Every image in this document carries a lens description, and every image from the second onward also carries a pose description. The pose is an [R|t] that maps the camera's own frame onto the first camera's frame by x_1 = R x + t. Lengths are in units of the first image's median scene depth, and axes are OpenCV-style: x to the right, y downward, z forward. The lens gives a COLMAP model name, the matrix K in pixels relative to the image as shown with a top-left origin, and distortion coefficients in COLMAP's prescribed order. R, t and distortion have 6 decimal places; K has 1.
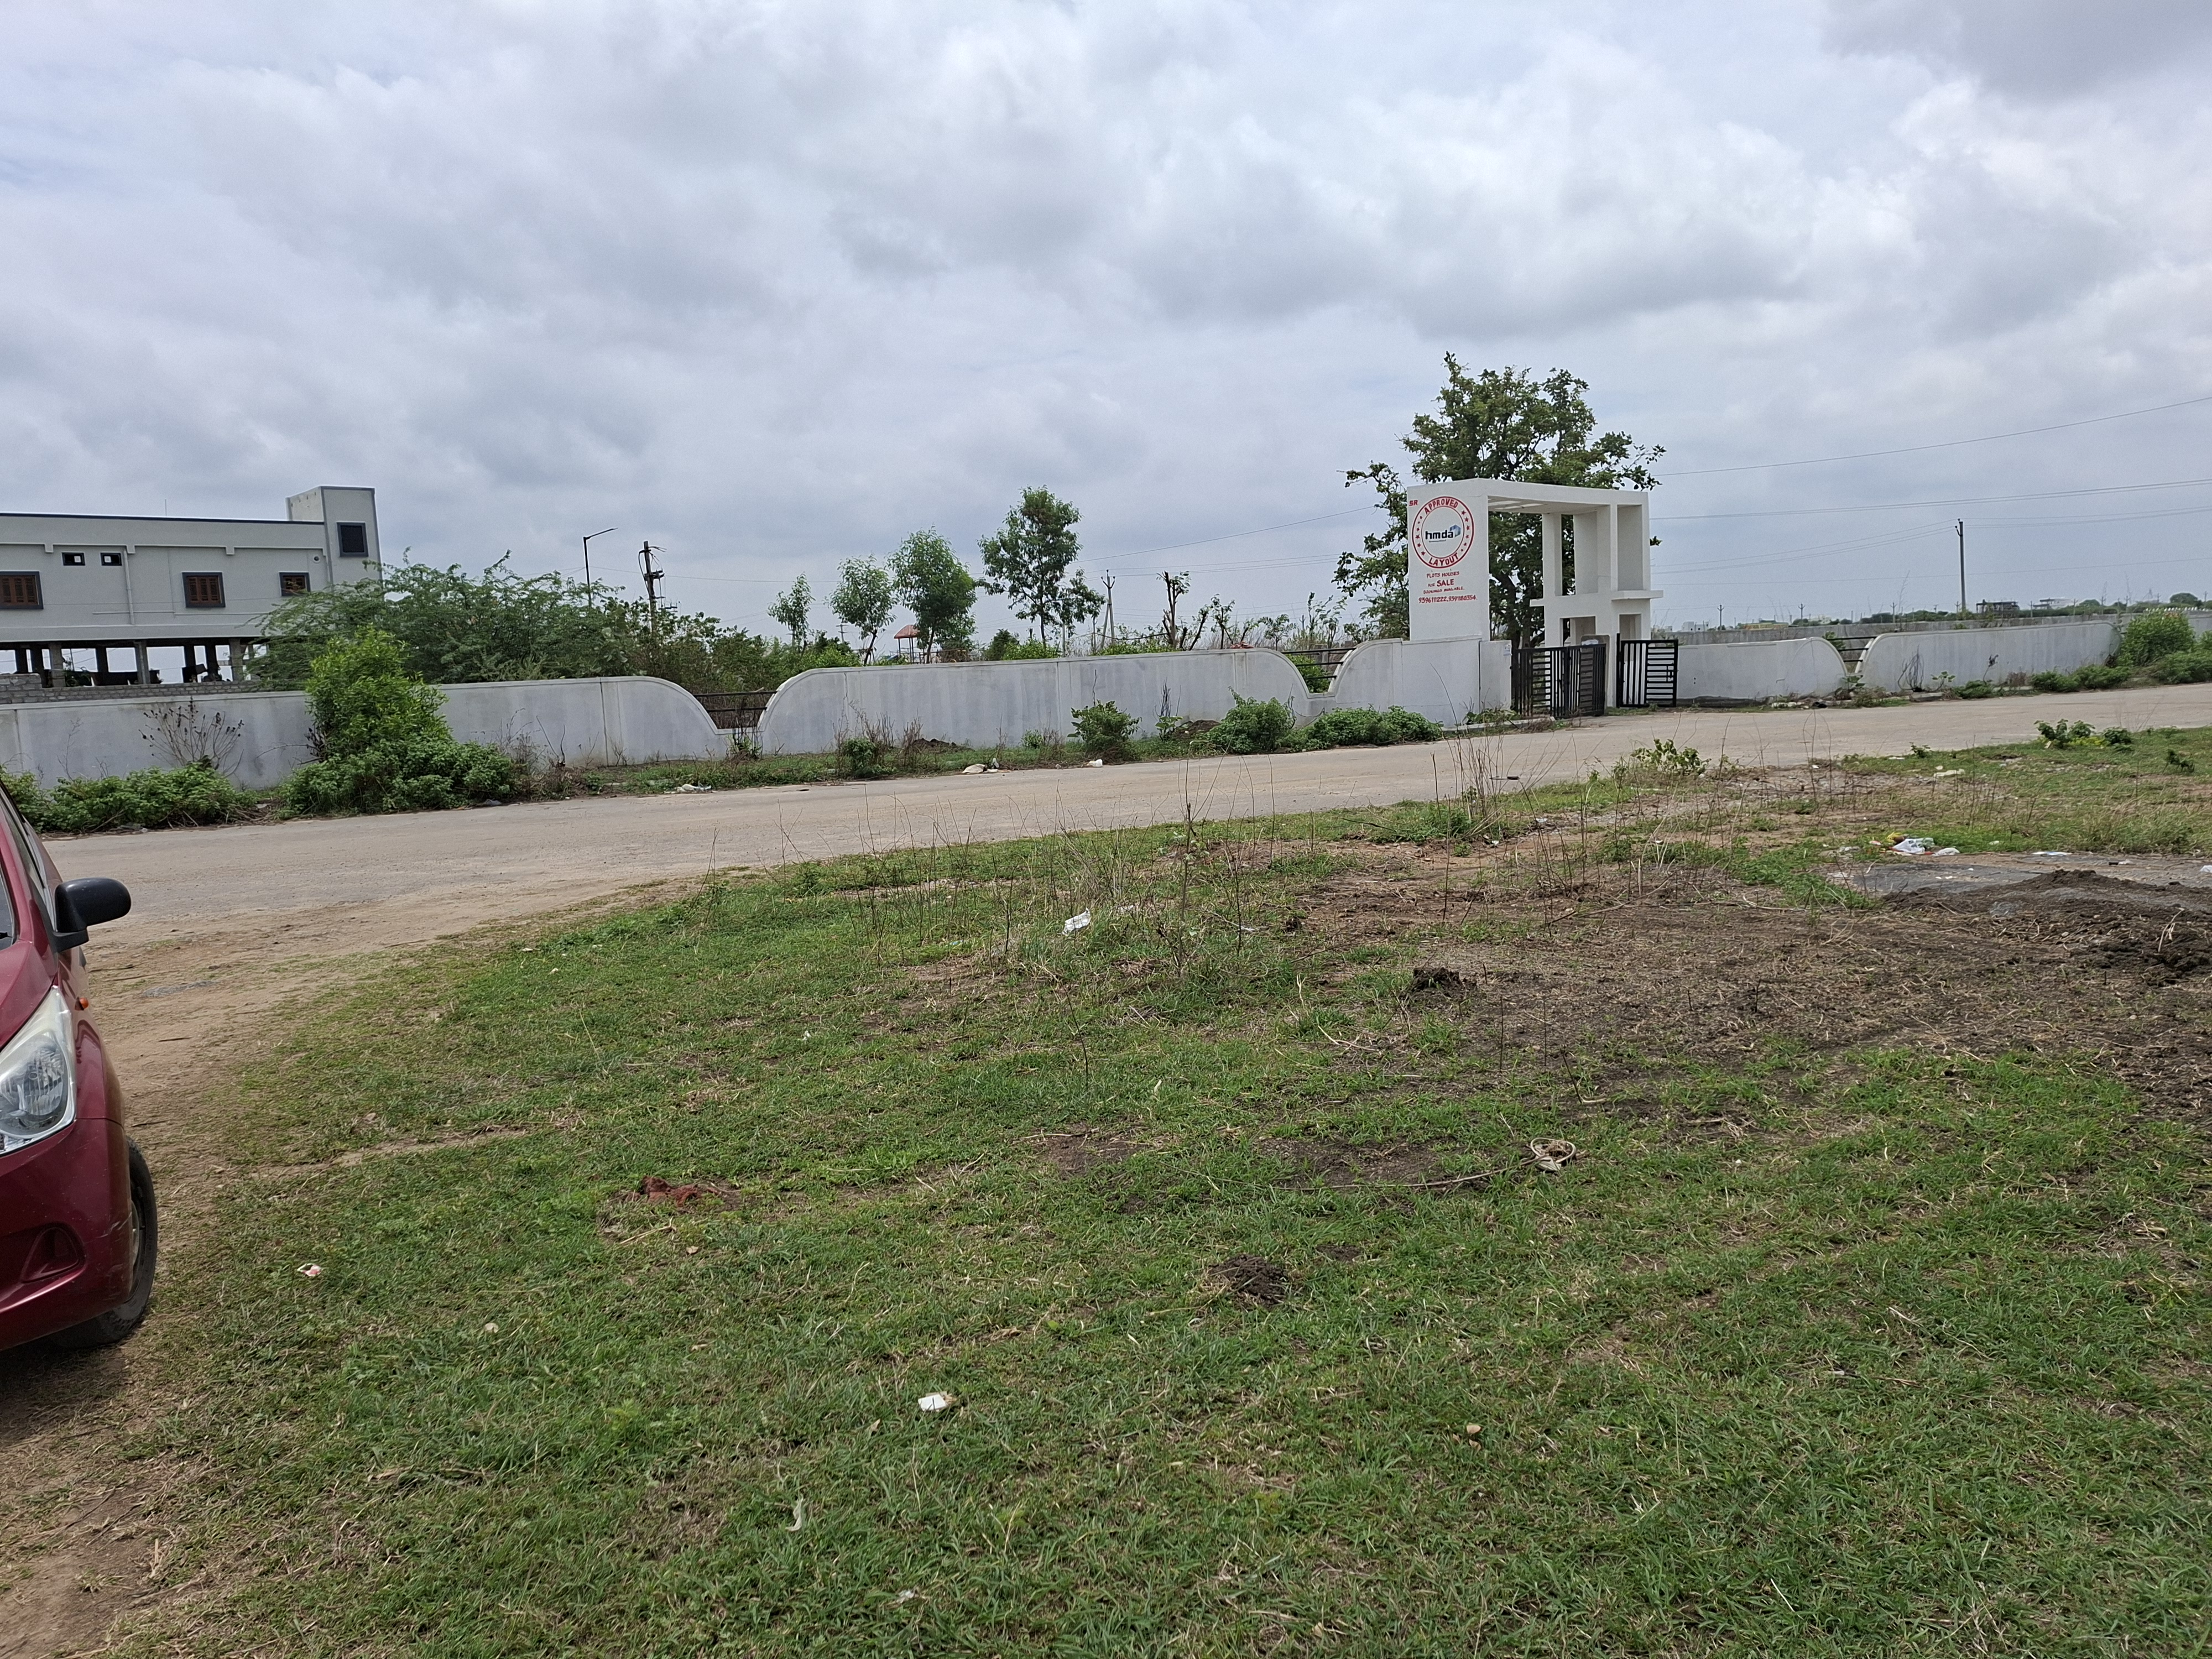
lens RADIAL K [[1515.3, 0, 1102.4], [0, 1515.3, 789.3], [0, 0, 1]] dist [0.088809, -0.107286]
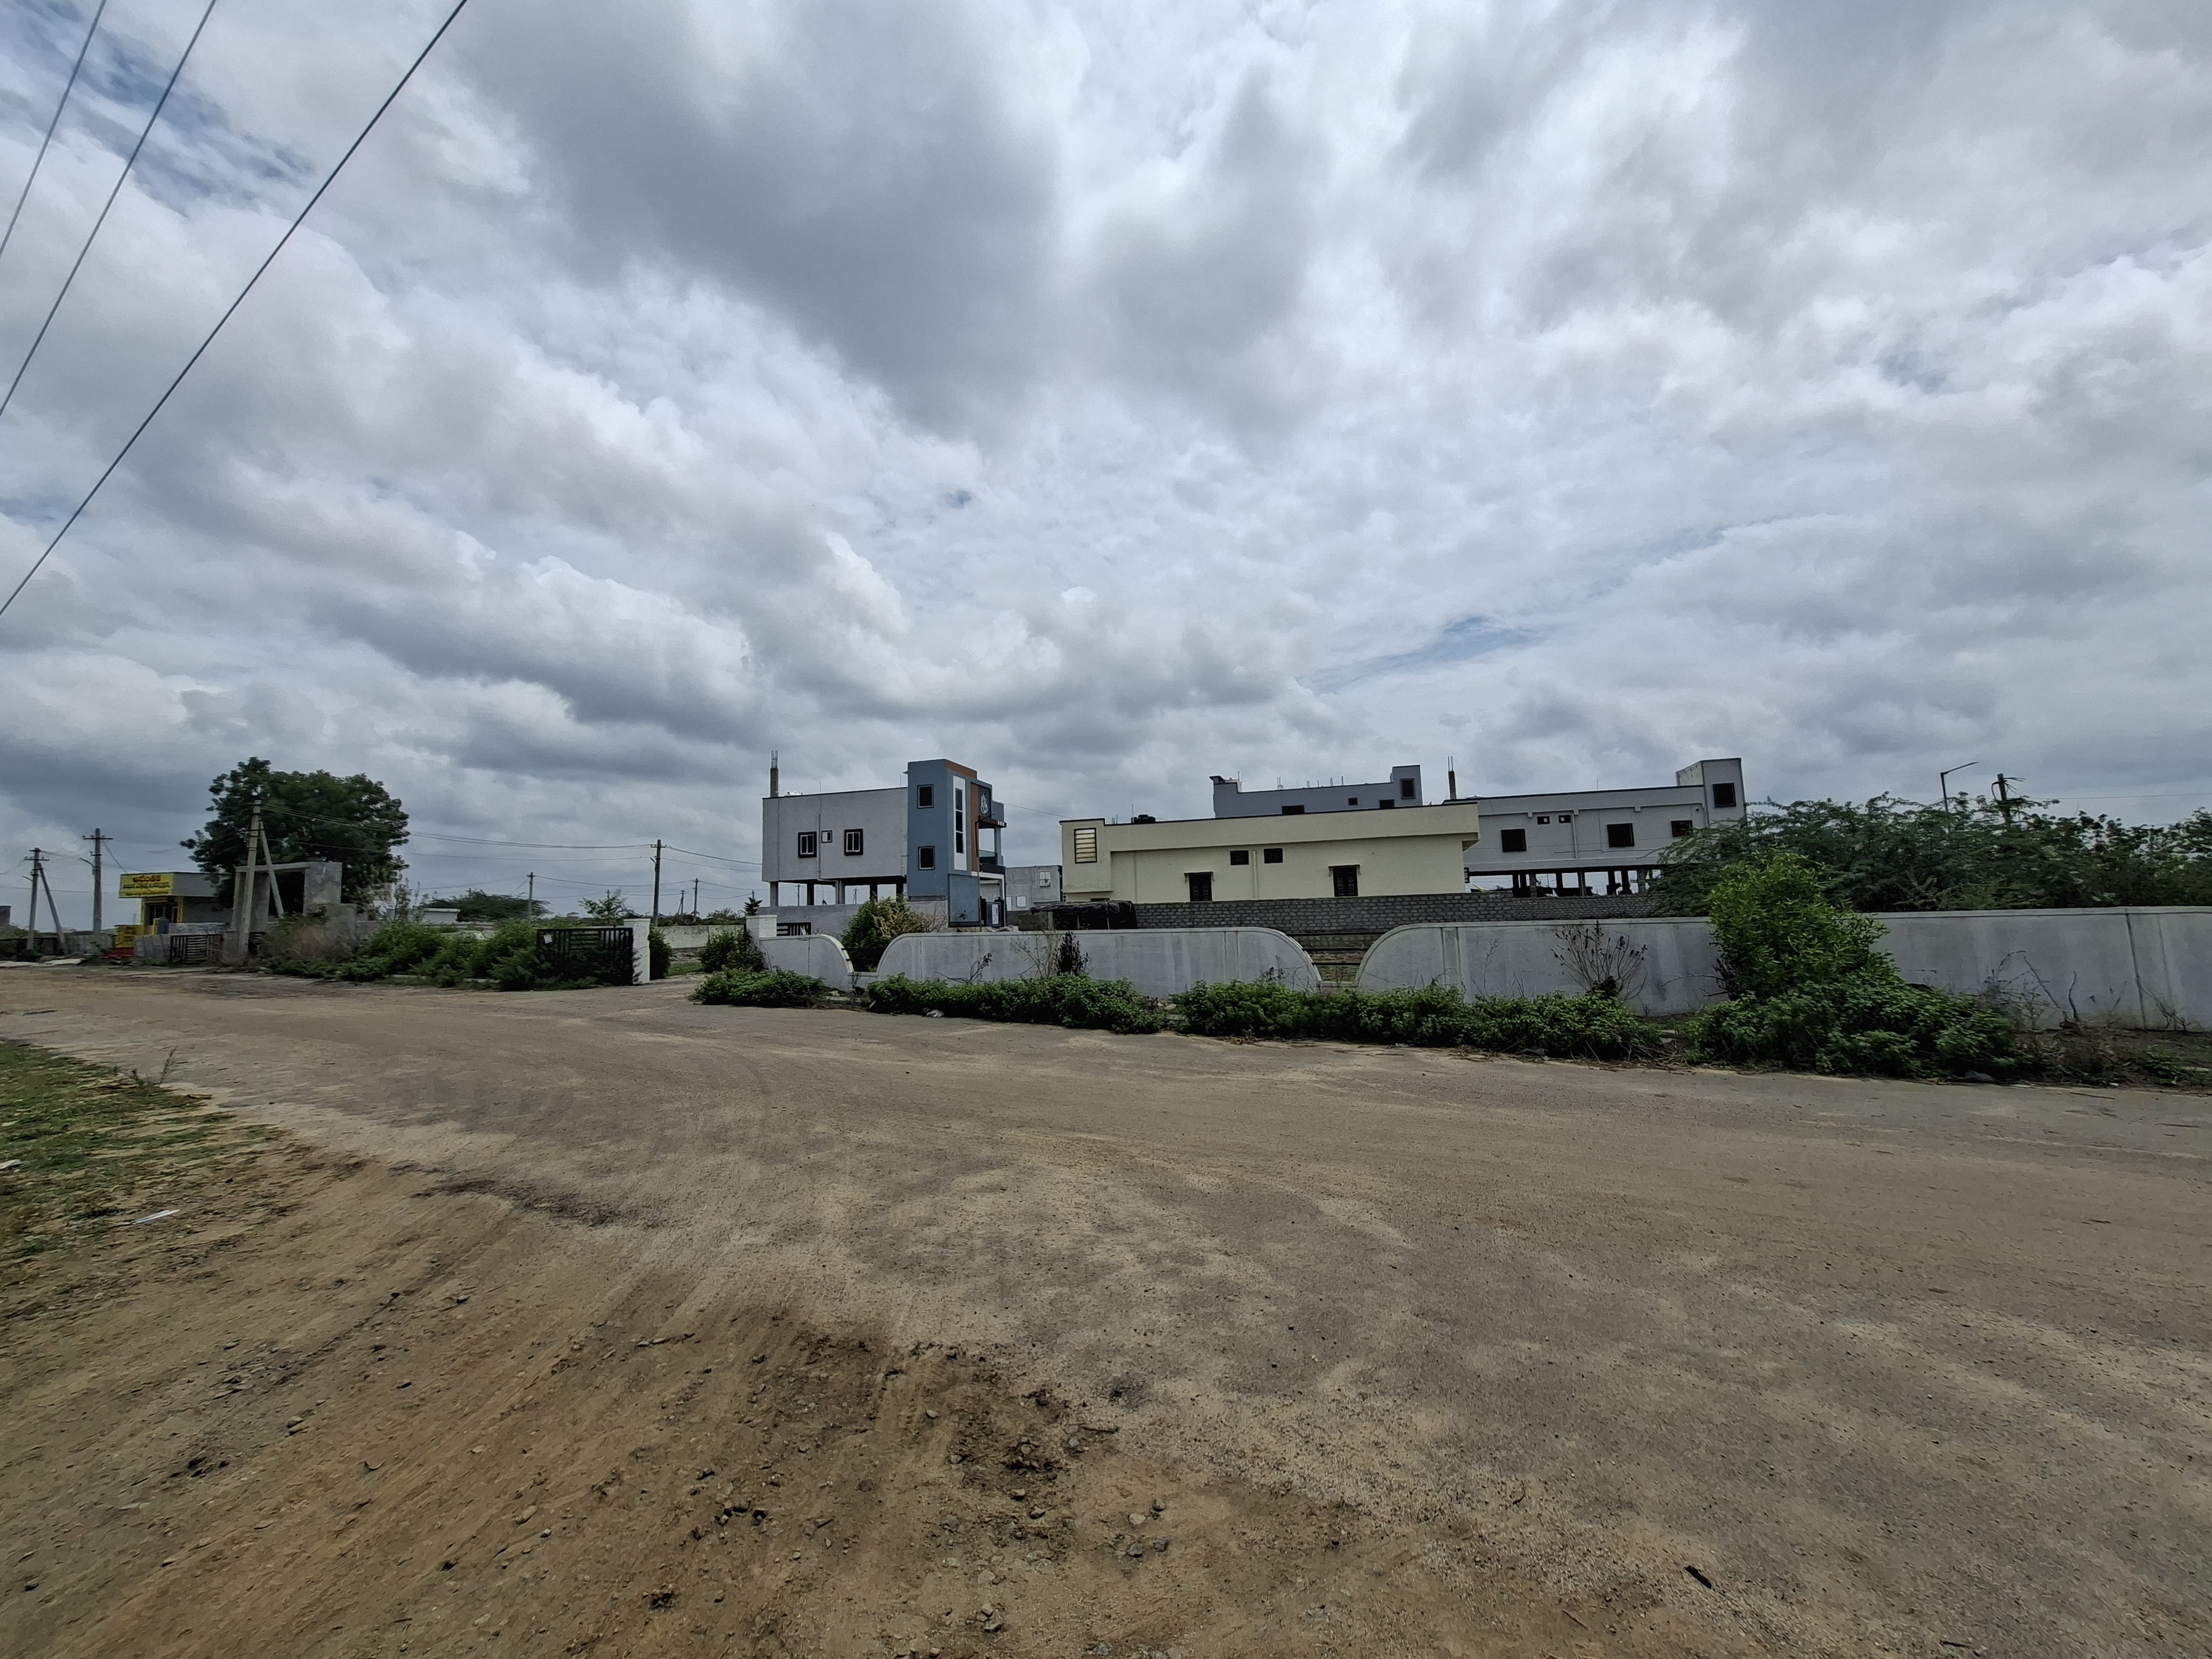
lens RADIAL K [[894.5, 0, 1106.0], [0, 894.5, 829.5], [0, 0, 1]] dist [0.002031, 0.000966]
pose [[0.498940, -0.052311, -0.865056, -0.218564], [-0.067748, 0.992768, -0.099109, -0.037706], [0.863984, 0.108055, 0.491787, 0.389573]]
